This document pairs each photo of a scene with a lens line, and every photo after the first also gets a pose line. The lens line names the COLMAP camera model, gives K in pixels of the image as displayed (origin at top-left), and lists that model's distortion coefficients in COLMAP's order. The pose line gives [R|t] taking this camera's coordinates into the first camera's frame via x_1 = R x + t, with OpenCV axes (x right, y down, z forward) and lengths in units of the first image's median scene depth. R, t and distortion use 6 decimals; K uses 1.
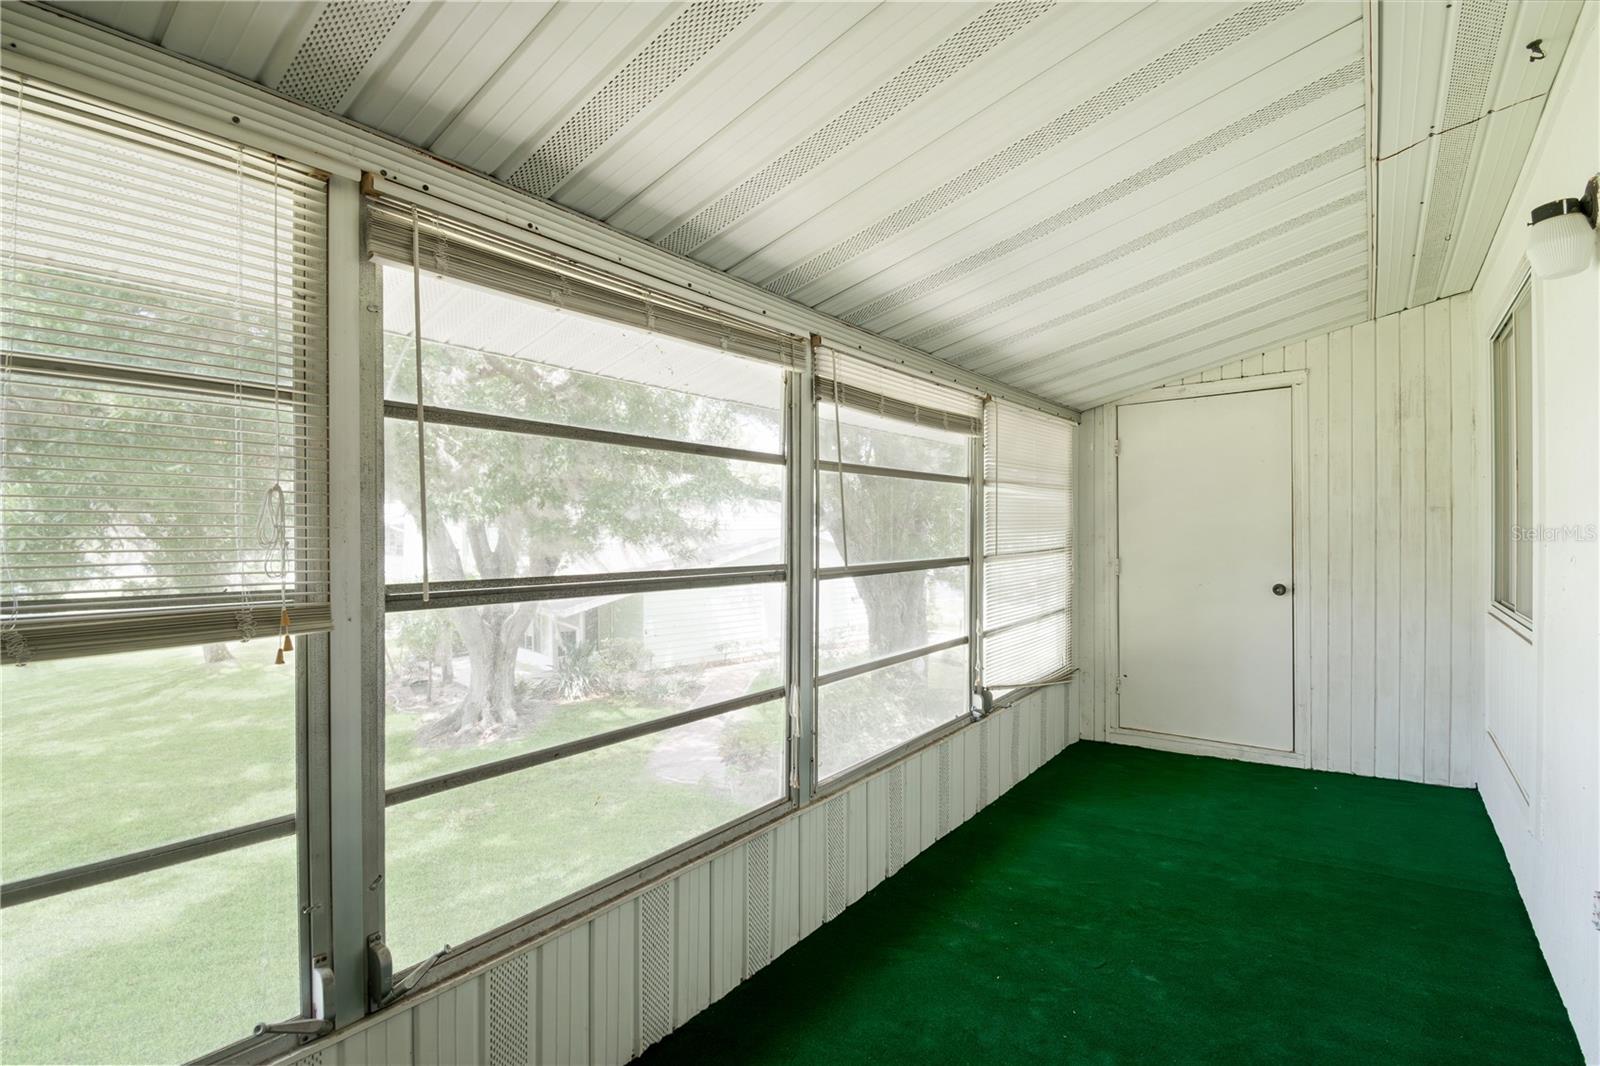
lens RADIAL K [[711.1, 0, 800.0], [0, 711.1, 533.0], [0, 0, 1]] dist [-0.000362, -0.000039]
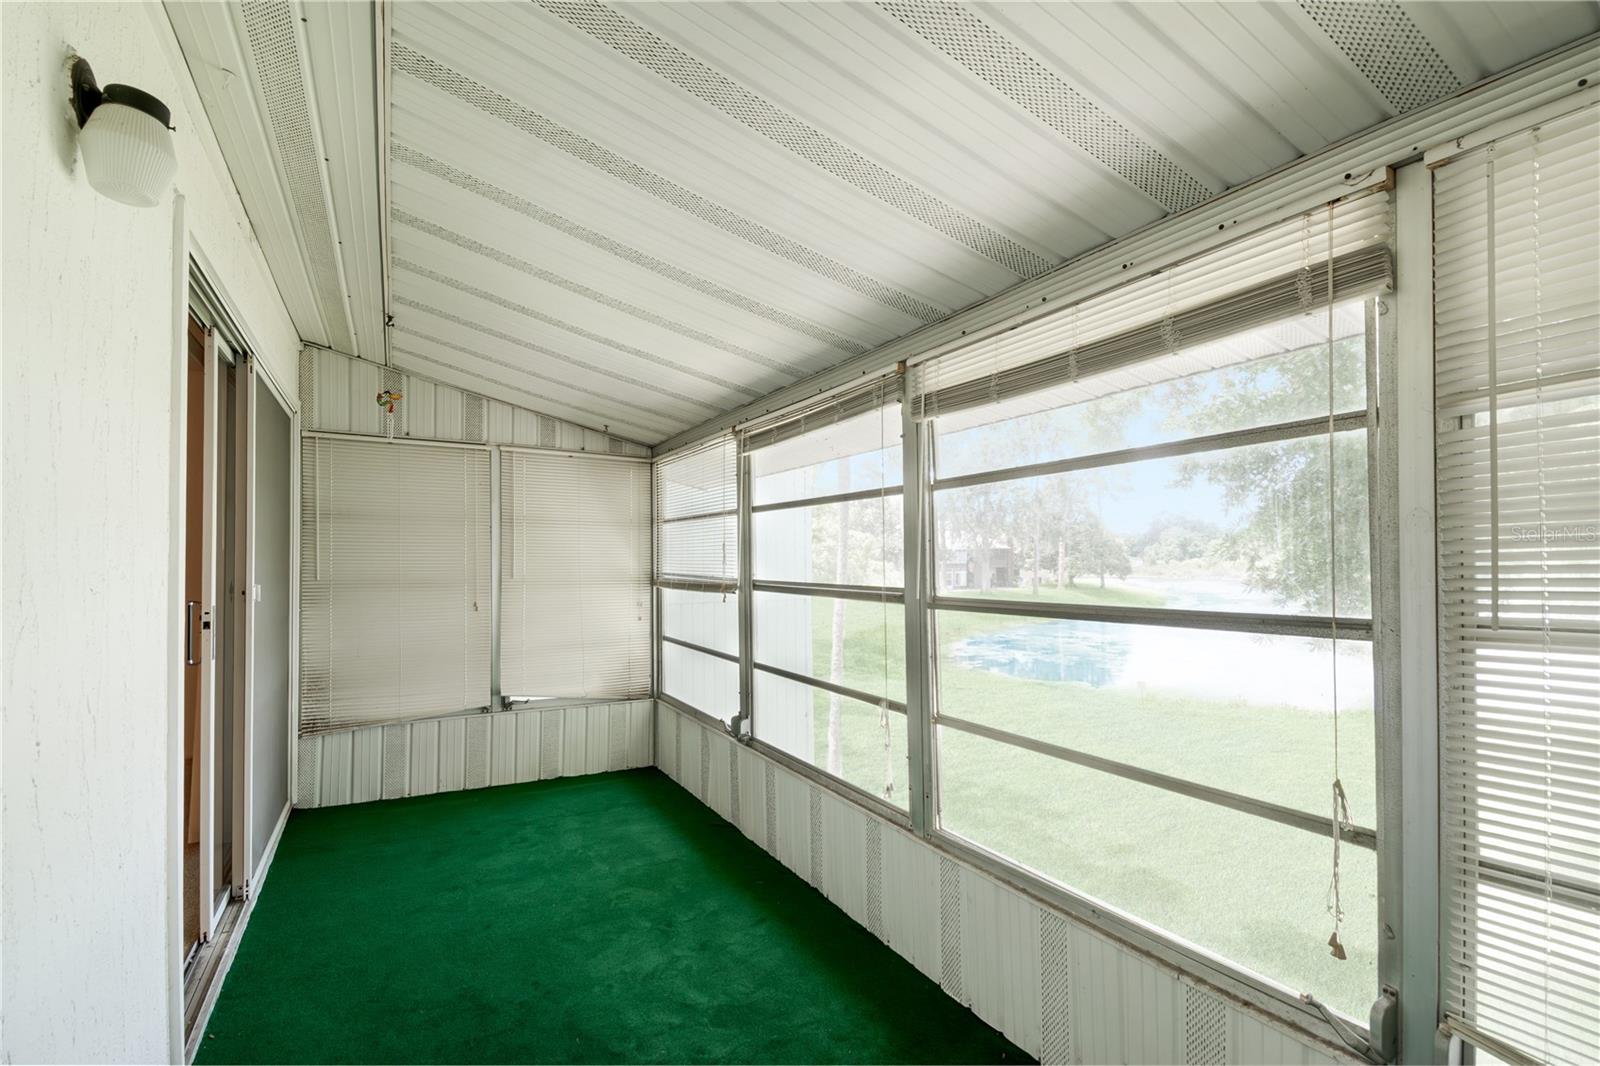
lens RADIAL K [[732.7, 0, 801.6], [0, 732.7, 555.2], [0, 0, 1]] dist [0.000225, 0.000075]
pose [[-0.381488, -0.008543, -0.924334, 1.029784], [-0.002507, 0.999963, -0.008207, 0.003976], [0.924371, -0.000813, -0.381495, 1.262011]]
